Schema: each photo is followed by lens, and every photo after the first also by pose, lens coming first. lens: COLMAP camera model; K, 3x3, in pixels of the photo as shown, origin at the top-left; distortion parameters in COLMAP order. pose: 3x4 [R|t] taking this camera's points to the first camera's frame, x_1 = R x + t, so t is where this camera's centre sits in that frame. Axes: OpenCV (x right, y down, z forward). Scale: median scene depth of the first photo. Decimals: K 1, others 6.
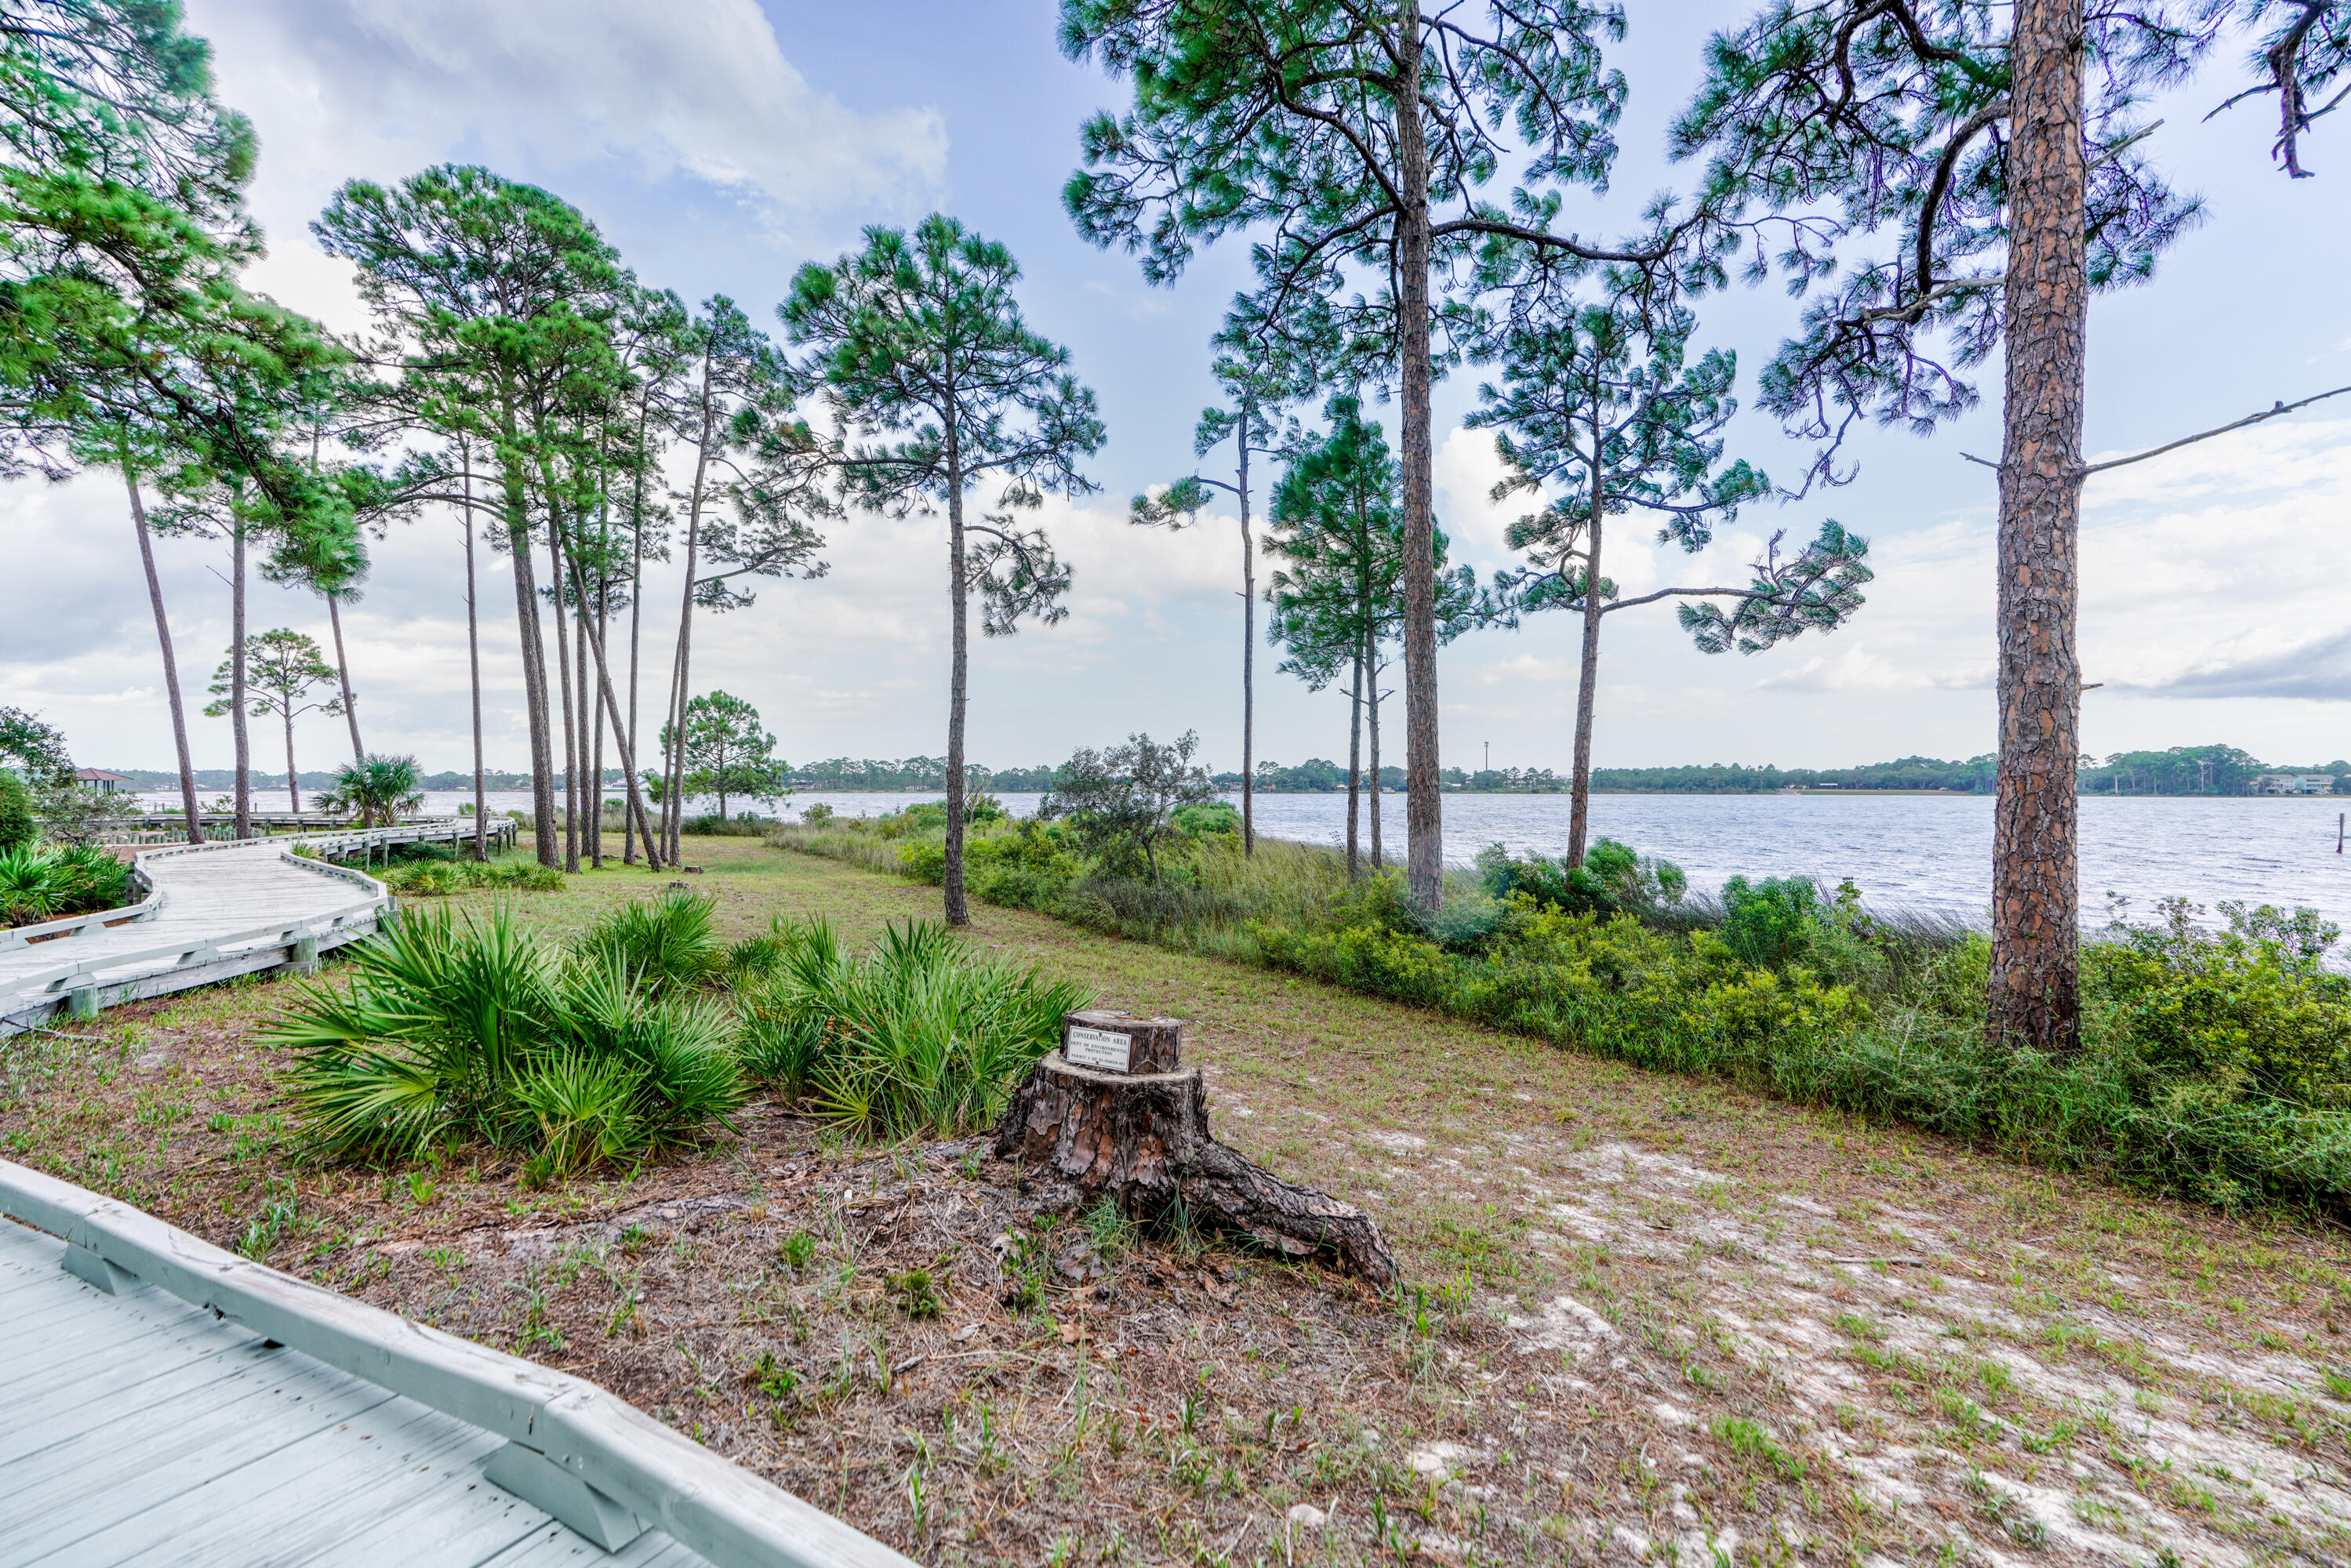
lens RADIAL K [[1058.3, 0, 1169.5], [0, 1058.3, 785.0], [0, 0, 1]] dist [-0.003475, 0.000628]
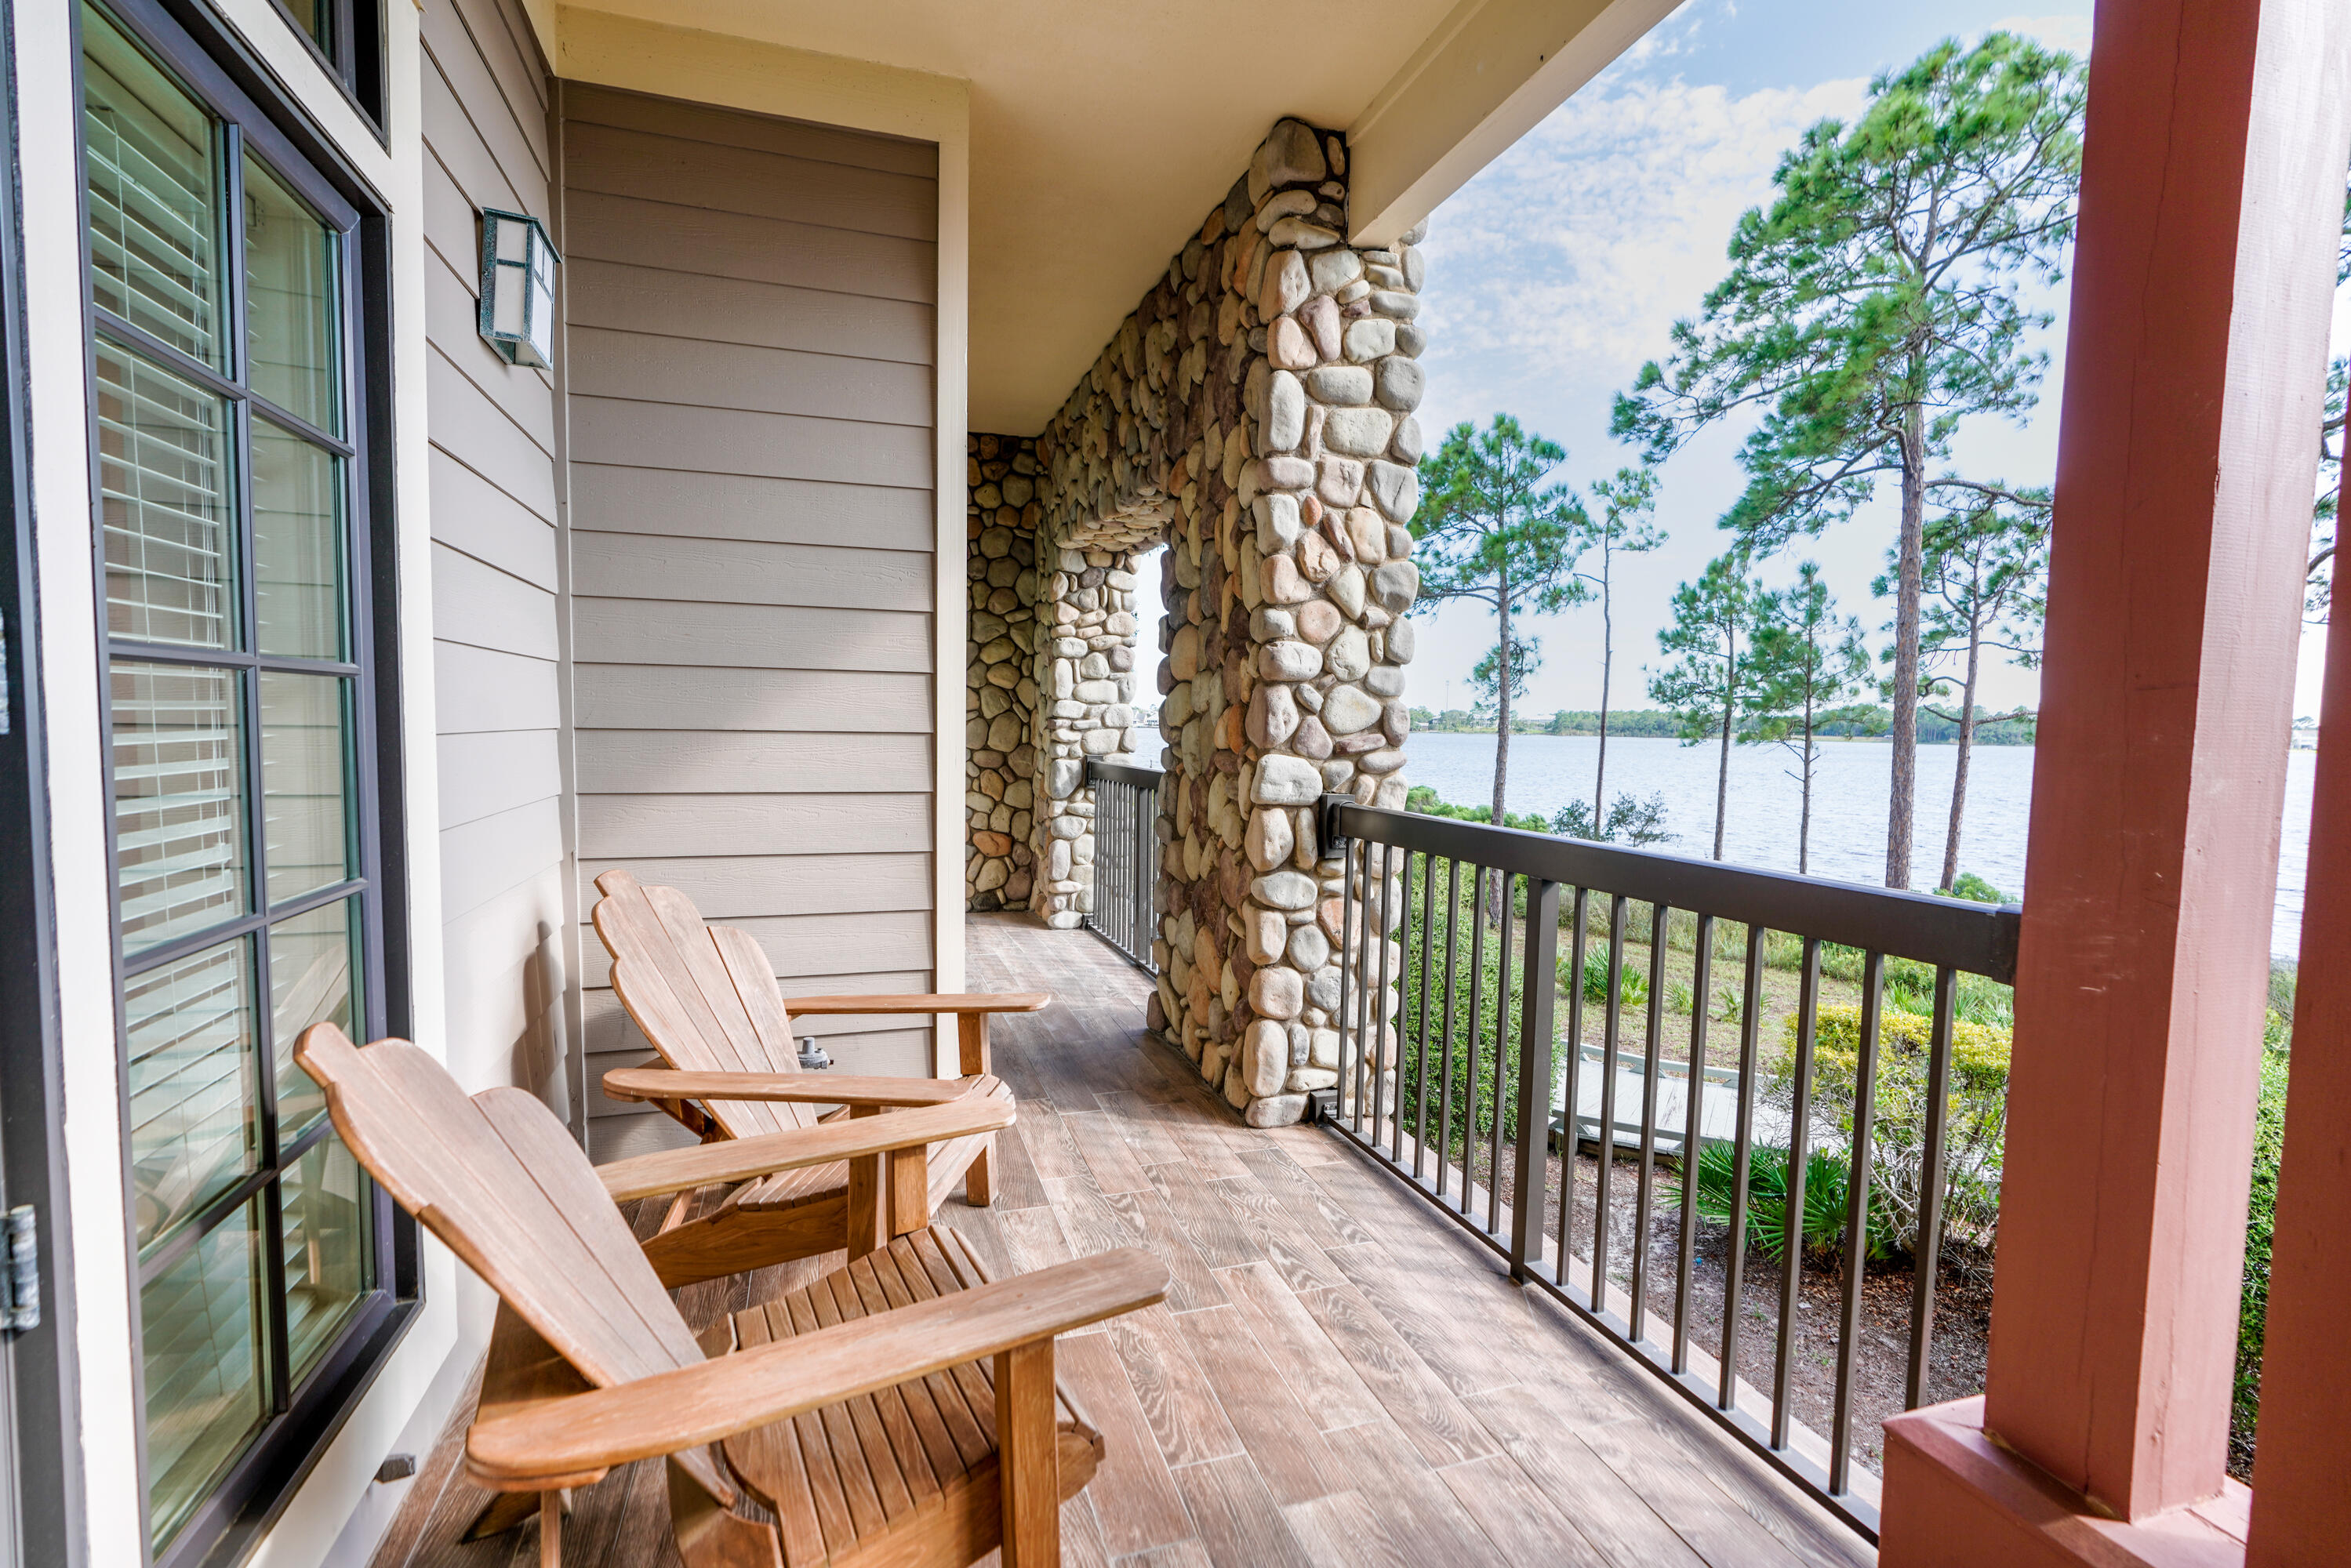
lens RADIAL K [[1058.3, 0, 1169.5], [0, 1058.3, 785.0], [0, 0, 1]] dist [-0.003475, 0.000628]
pose [[0.998803, 0.004098, 0.048741, -0.996416], [-0.008004, 0.996745, 0.080223, -0.234111], [-0.048254, -0.080517, 0.995585, -0.526825]]
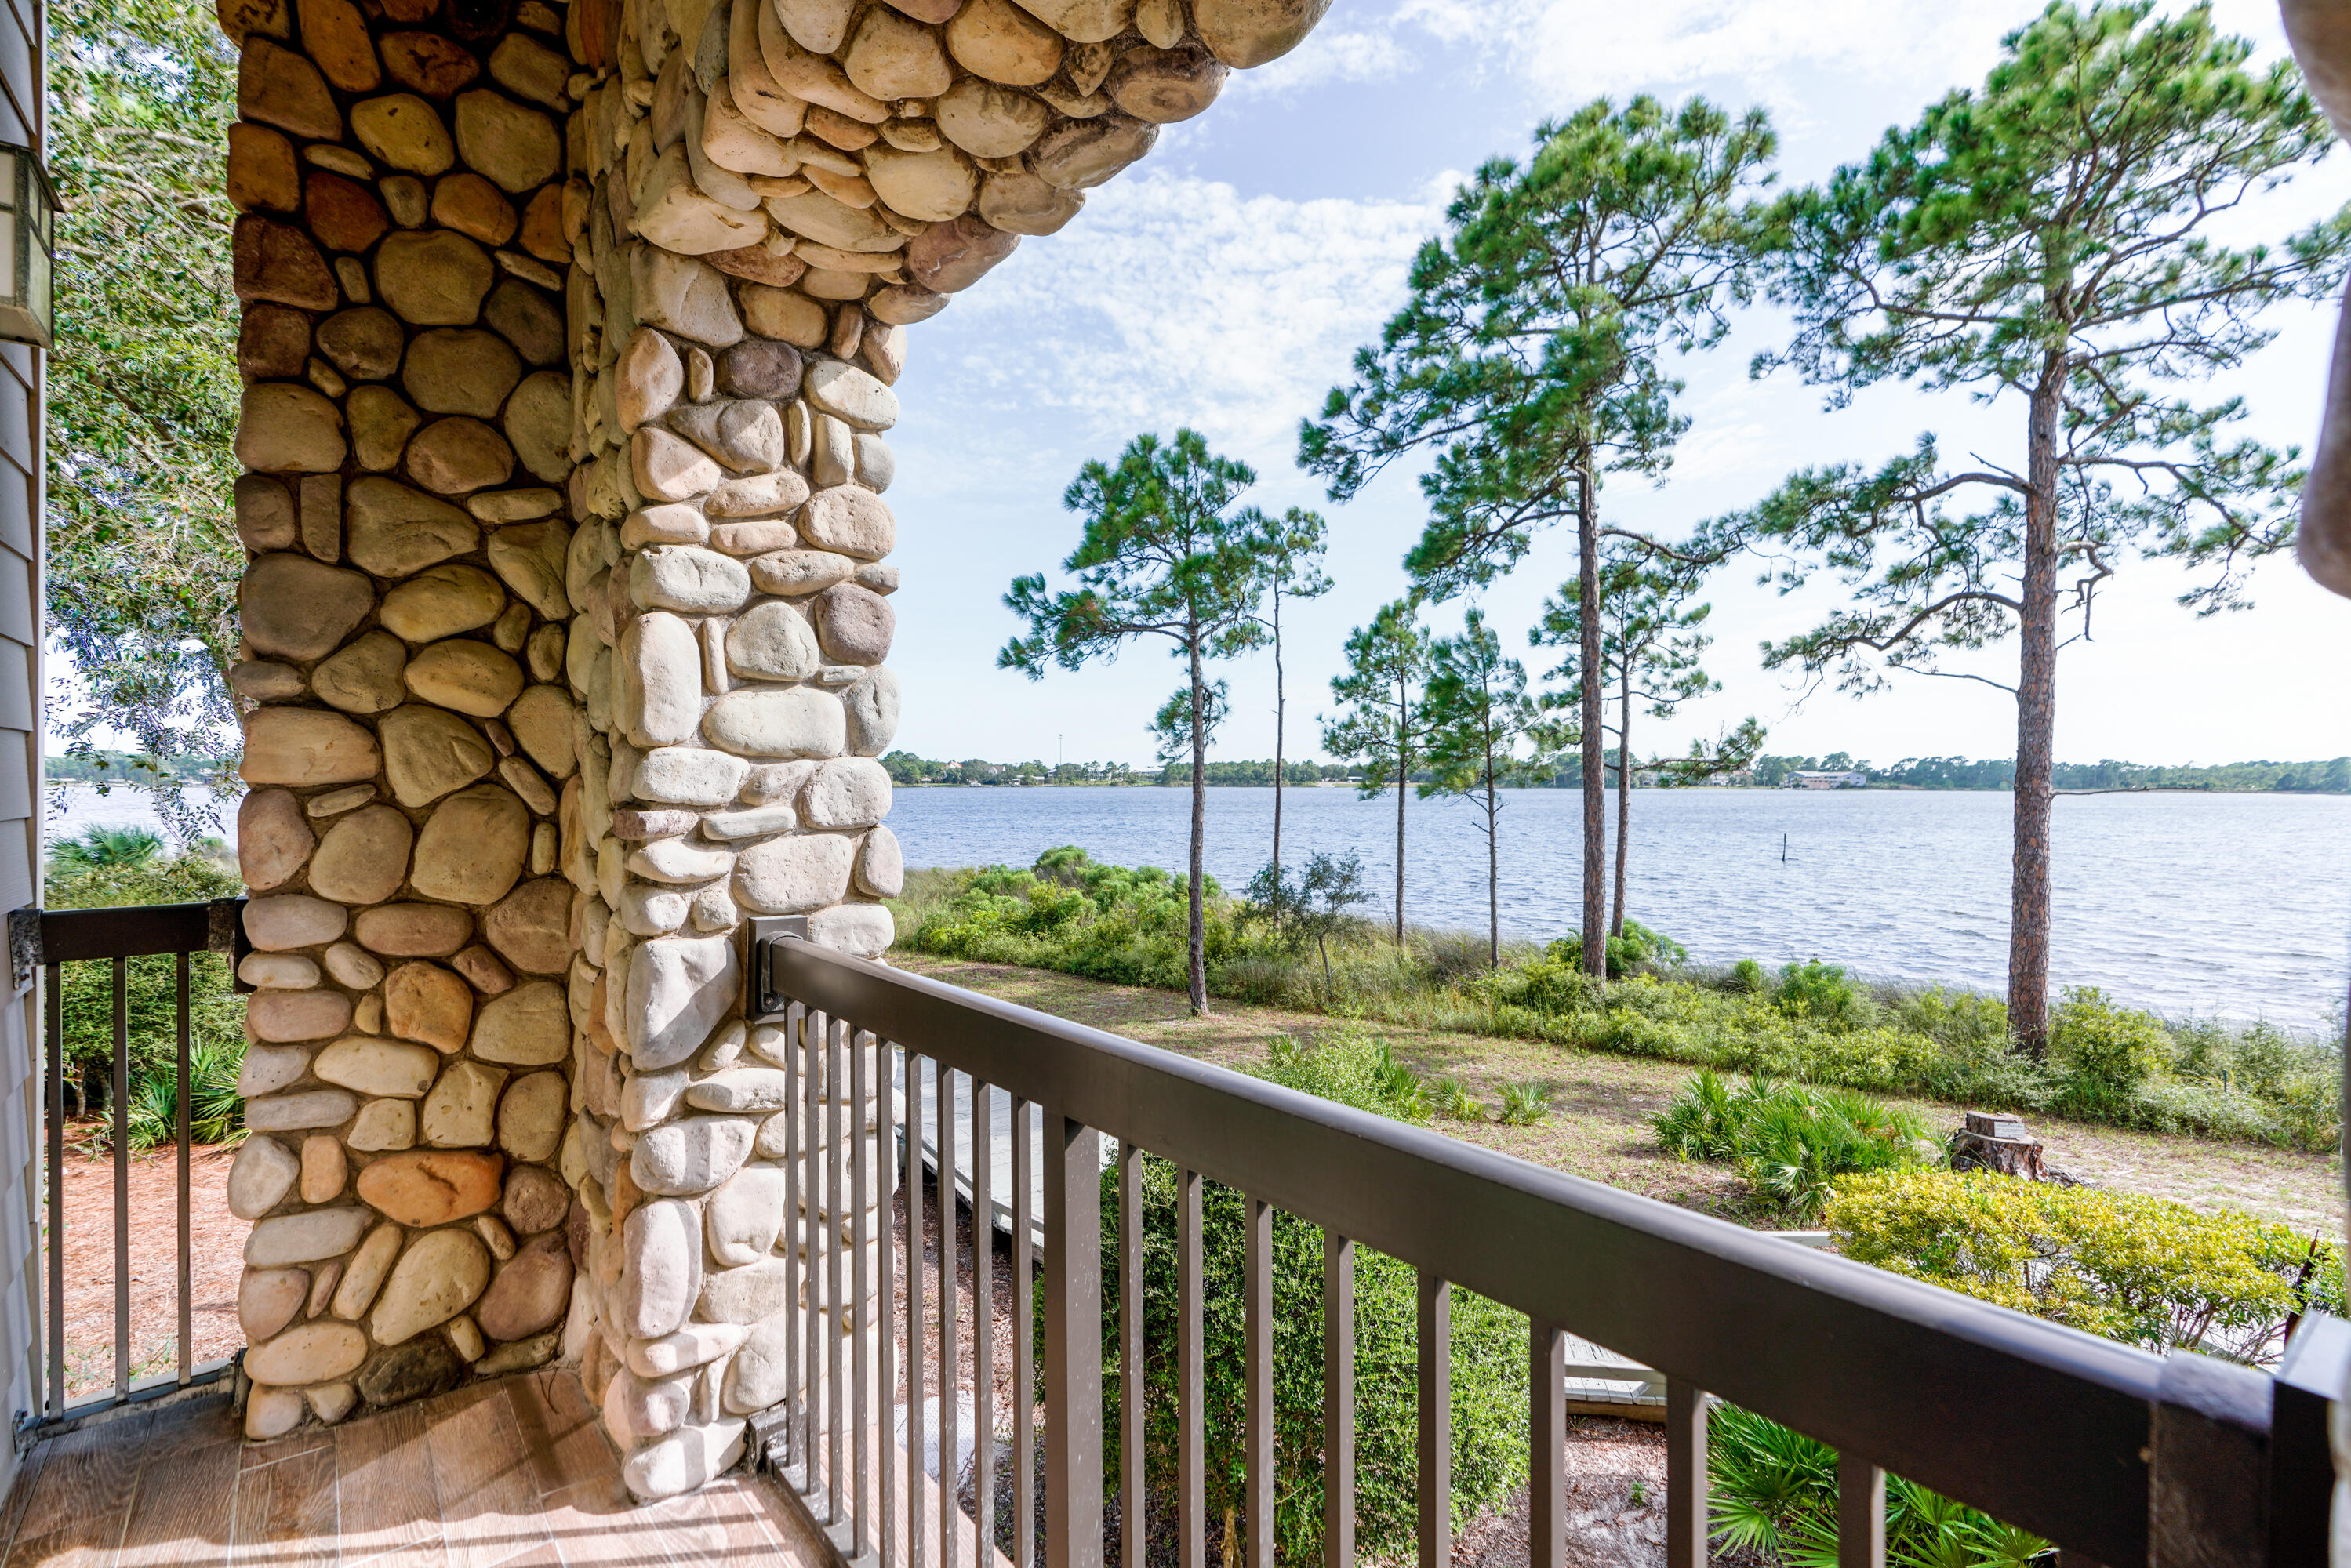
lens RADIAL K [[1070.1, 0, 1170.9], [0, 1070.1, 789.7], [0, 0, 1]] dist [-0.002835, 0.000153]
pose [[0.917164, -0.012537, 0.398314, -1.018302], [-0.000453, 0.999472, 0.032503, -0.232455], [-0.398511, -0.029991, 0.916673, -0.182297]]
